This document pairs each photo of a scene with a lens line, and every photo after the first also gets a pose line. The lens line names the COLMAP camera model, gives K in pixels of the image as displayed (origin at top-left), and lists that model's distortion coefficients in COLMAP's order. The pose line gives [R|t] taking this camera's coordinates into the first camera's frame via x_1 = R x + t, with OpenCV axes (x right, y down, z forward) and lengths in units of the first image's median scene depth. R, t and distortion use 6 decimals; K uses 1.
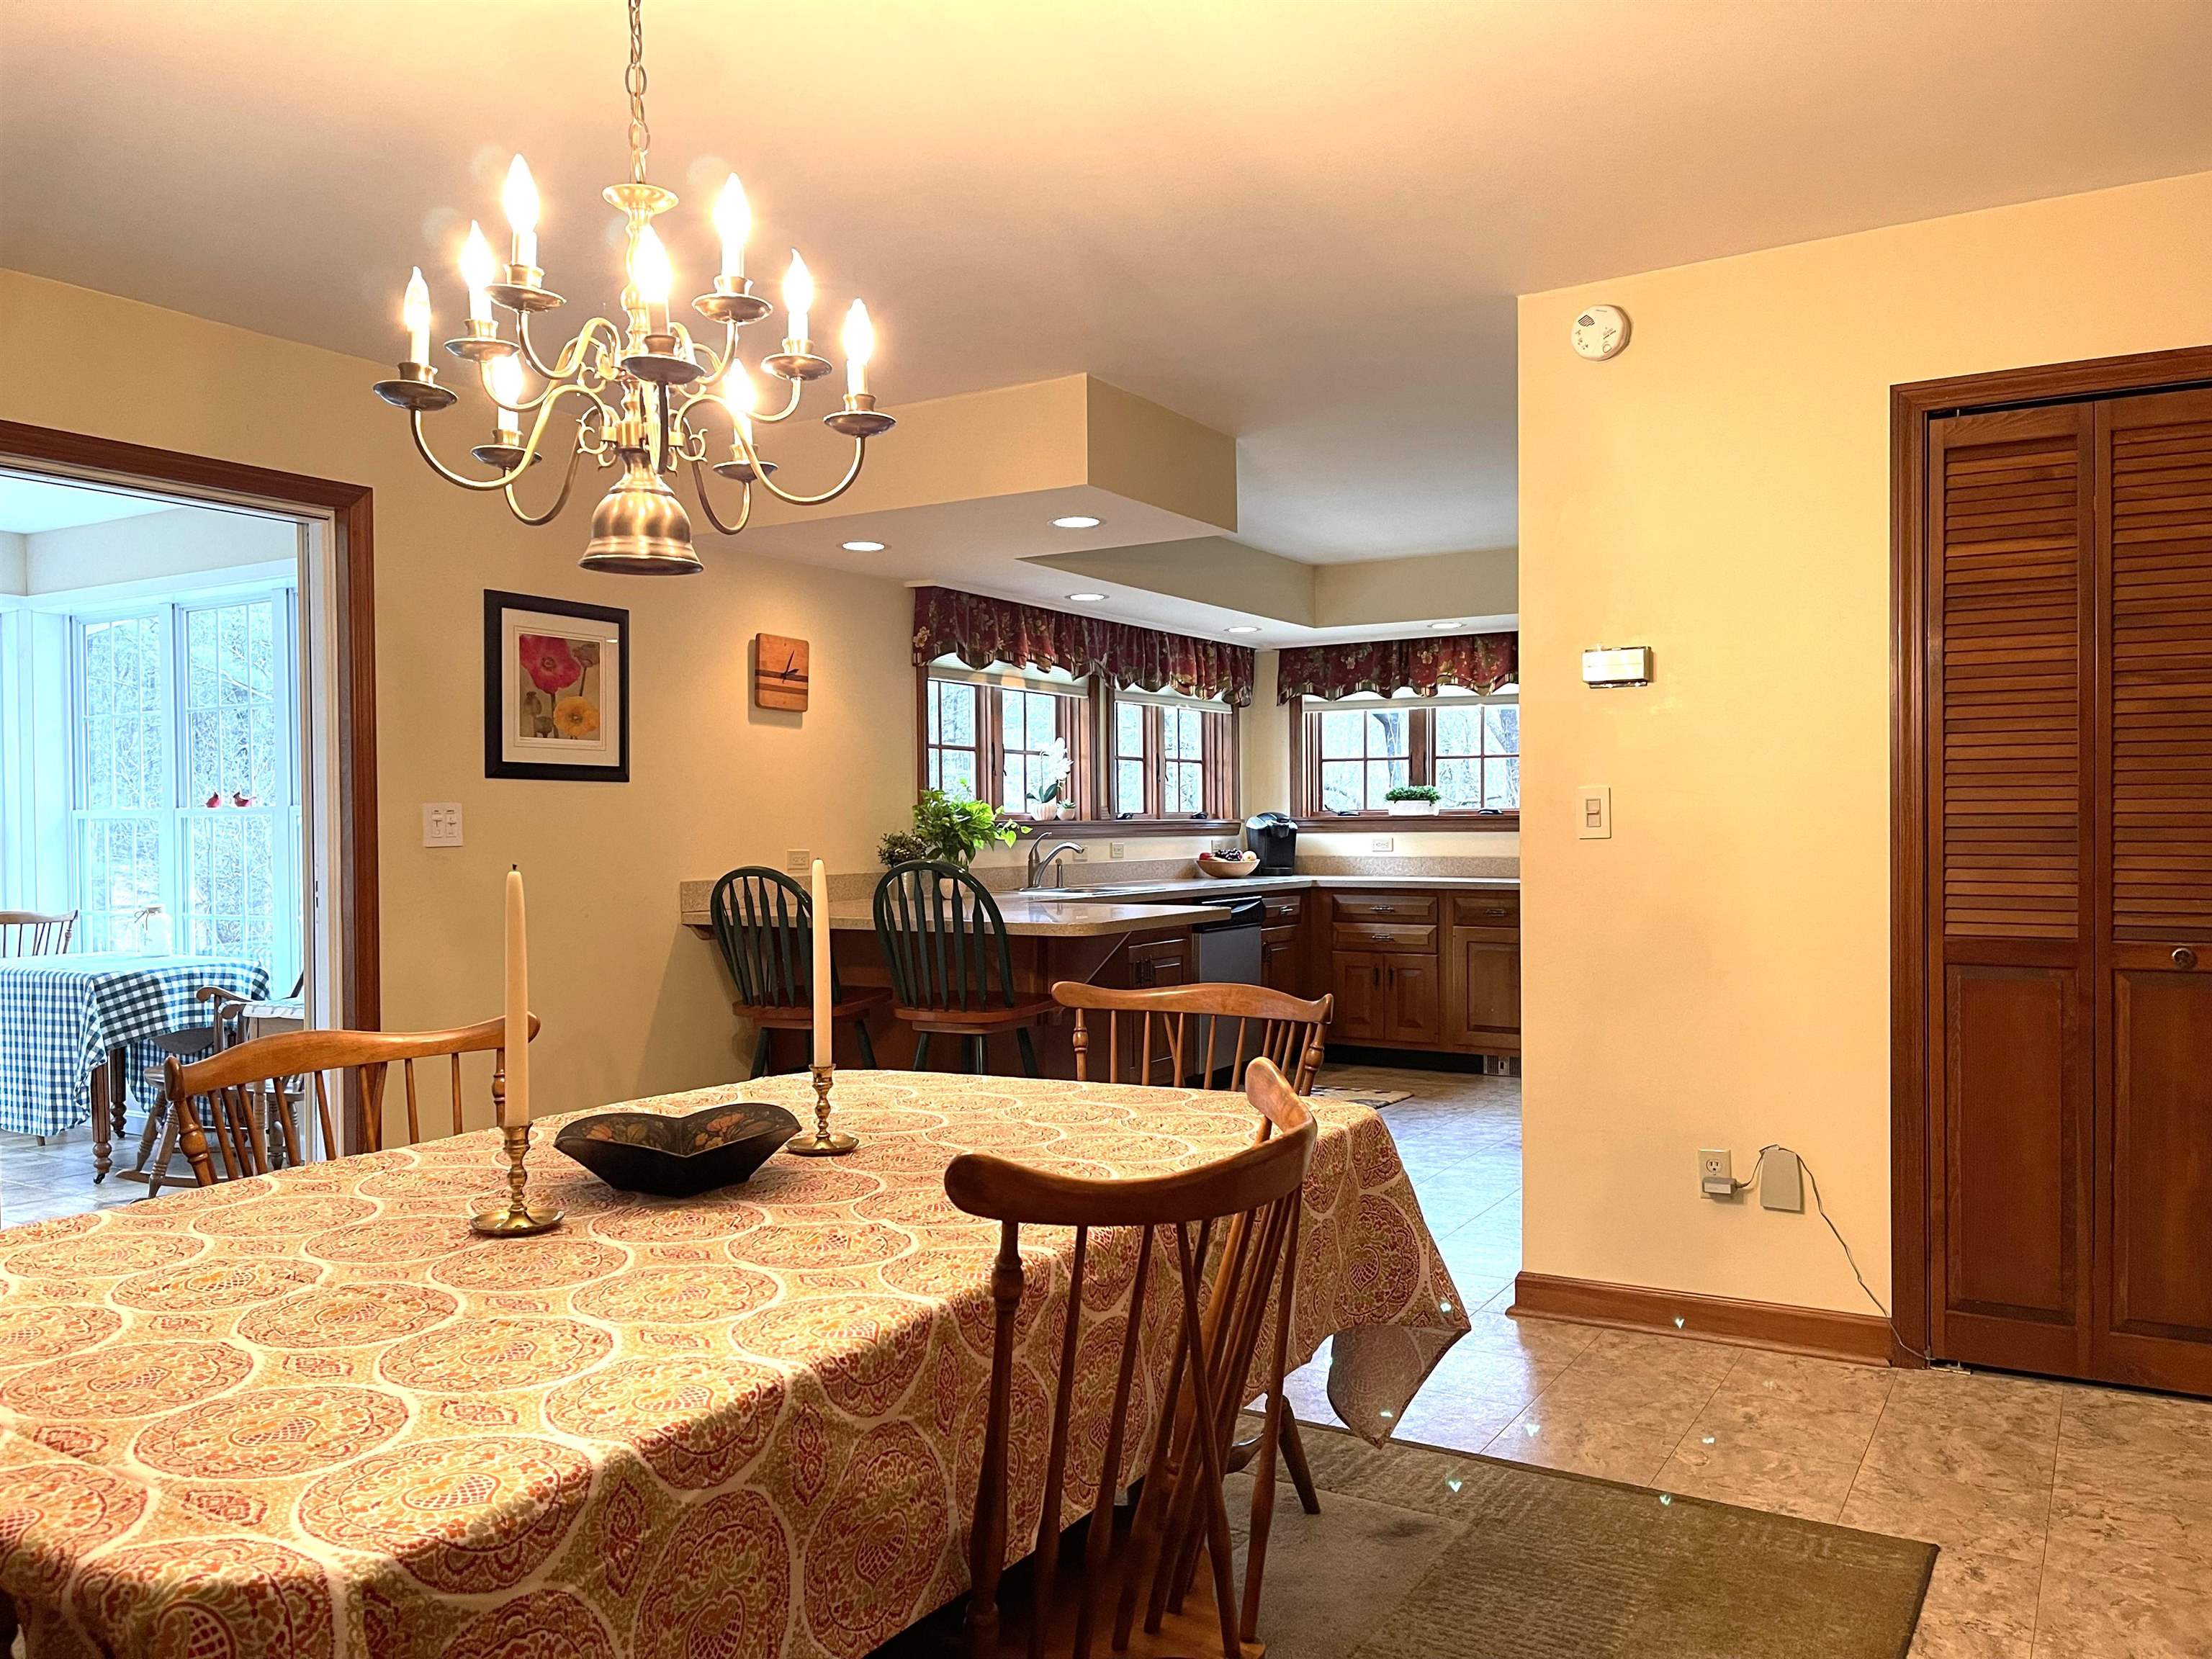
lens RADIAL K [[1669.2, 0, 1086.0], [0, 1669.2, 831.2], [0, 0, 1]] dist [0.060496, -0.078716]
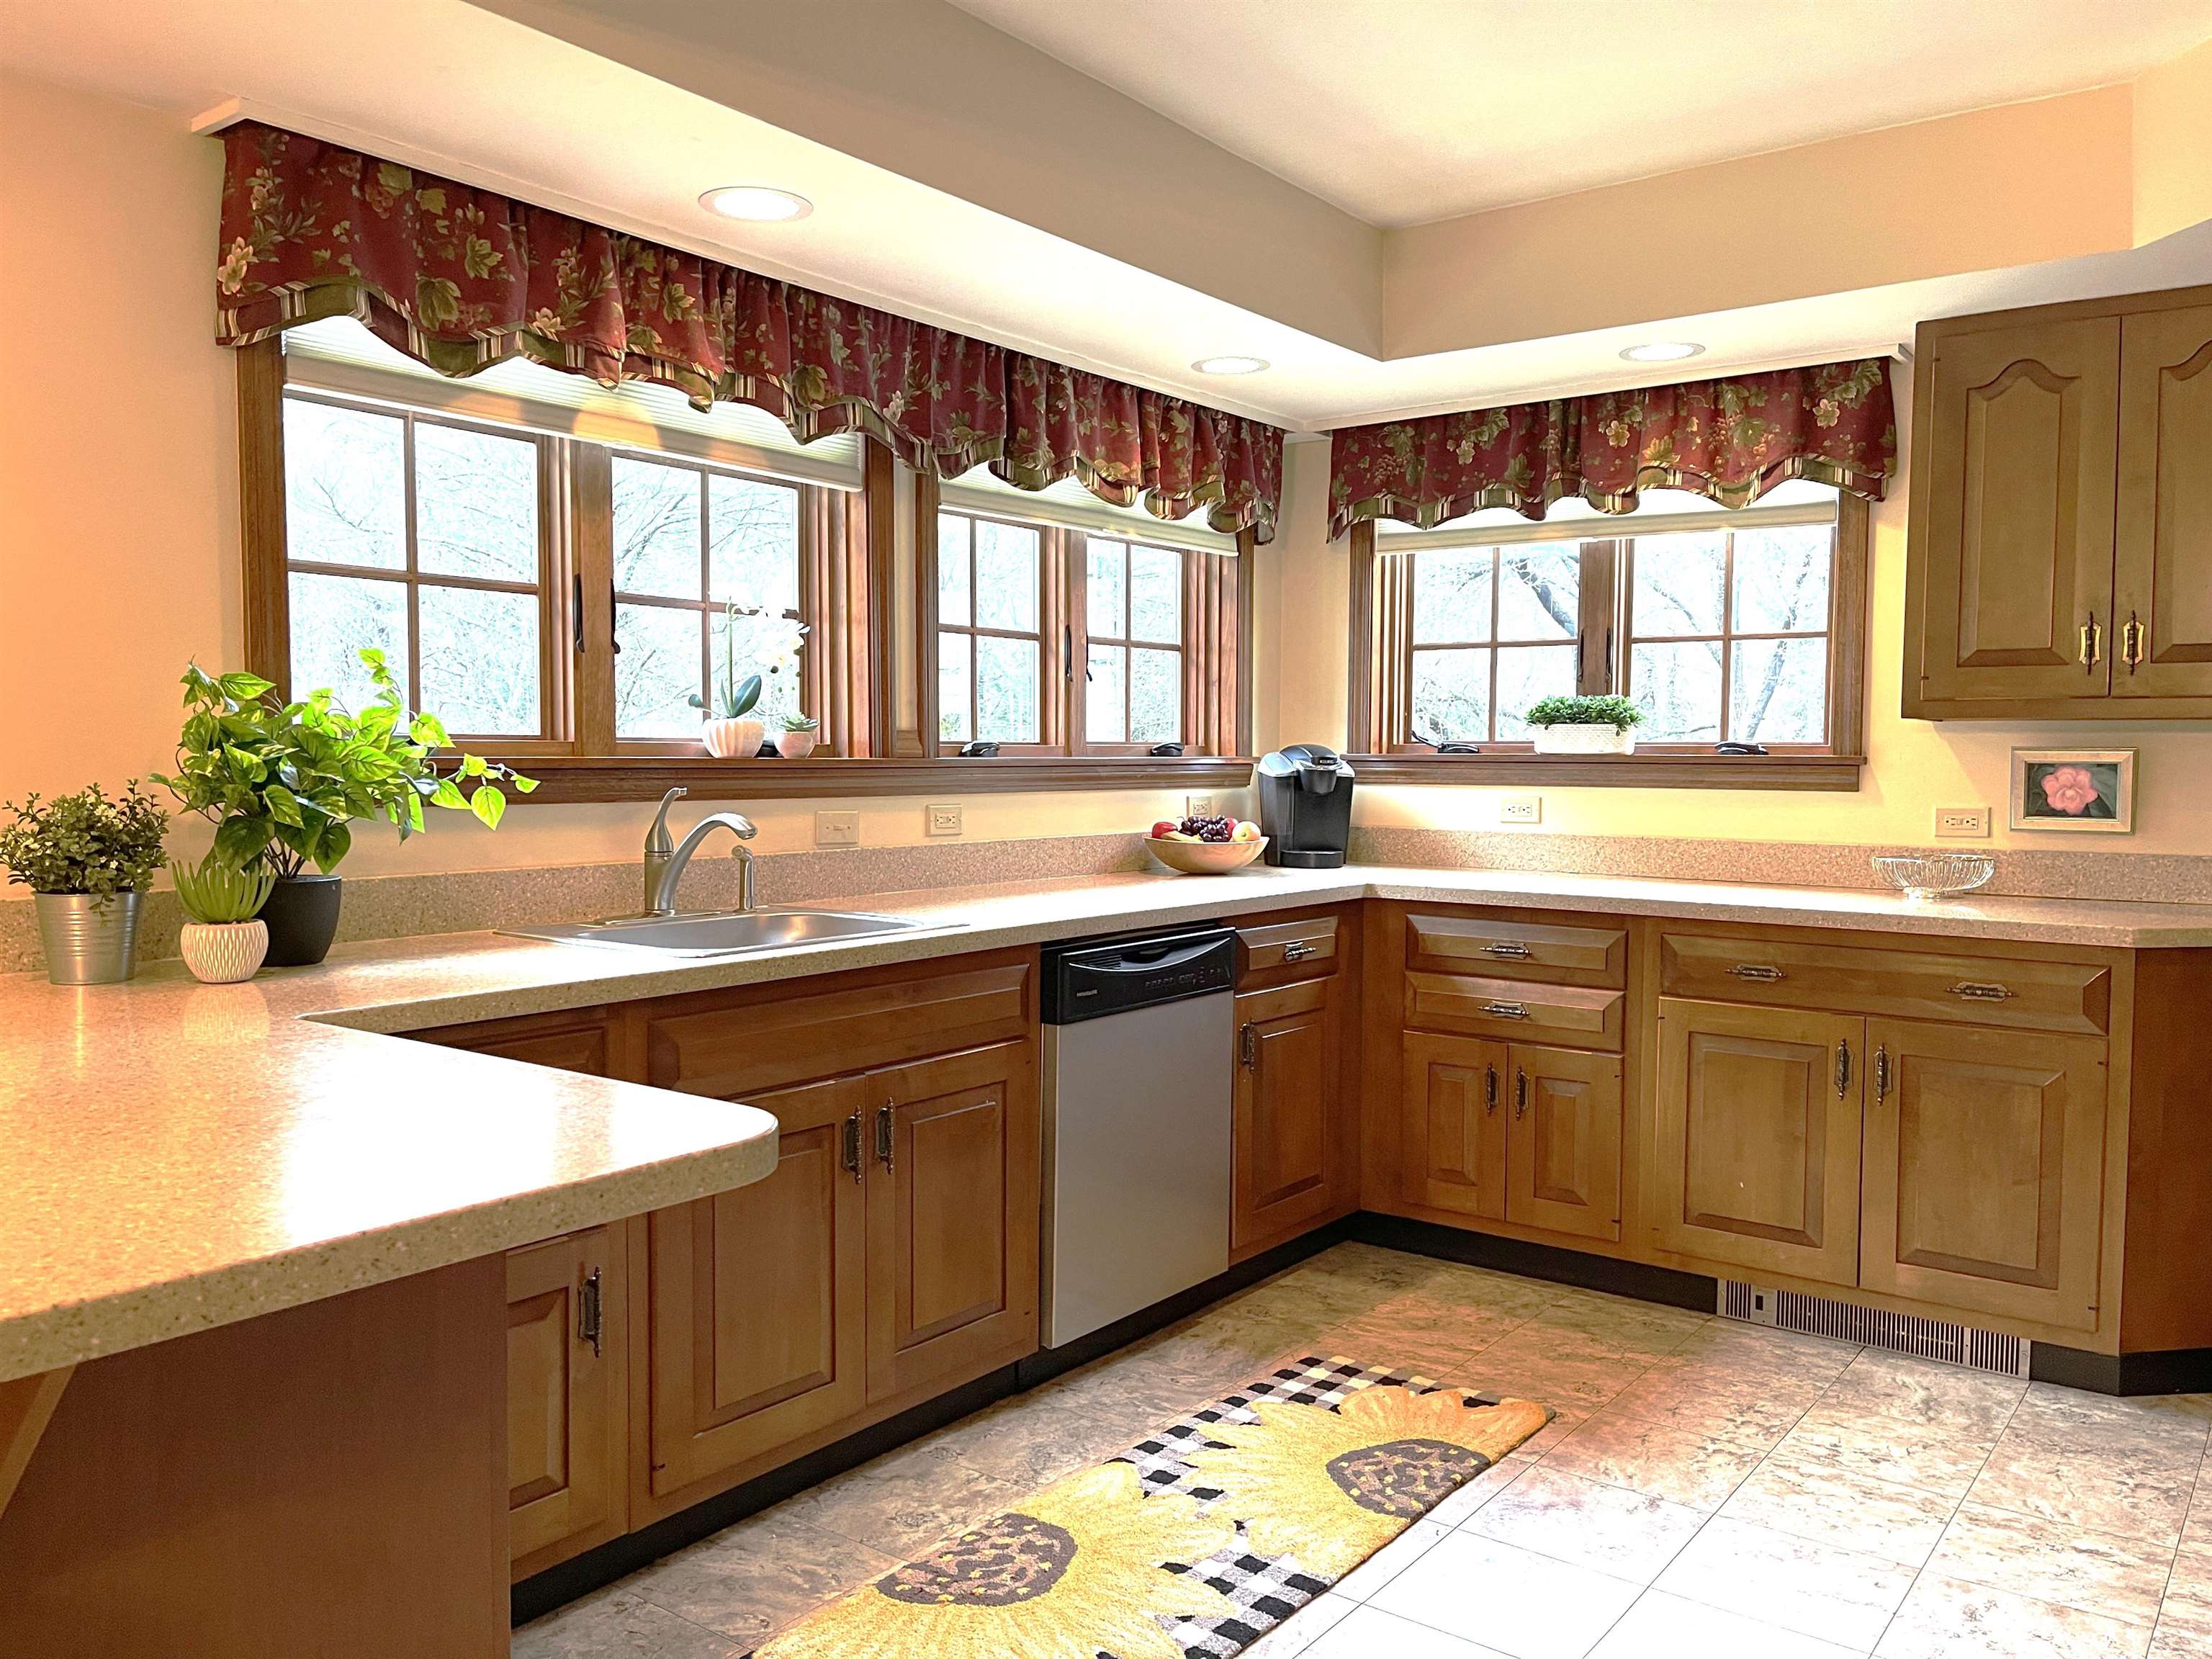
lens RADIAL K [[1669.2, 0, 1128.2], [0, 1669.2, 836.5], [0, 0, 1]] dist [0.060496, -0.078716]
pose [[0.996089, 0.016021, -0.086891, 0.104878], [-0.011925, 0.998802, 0.047457, -0.006781], [0.087547, -0.046235, 0.995087, 0.489927]]
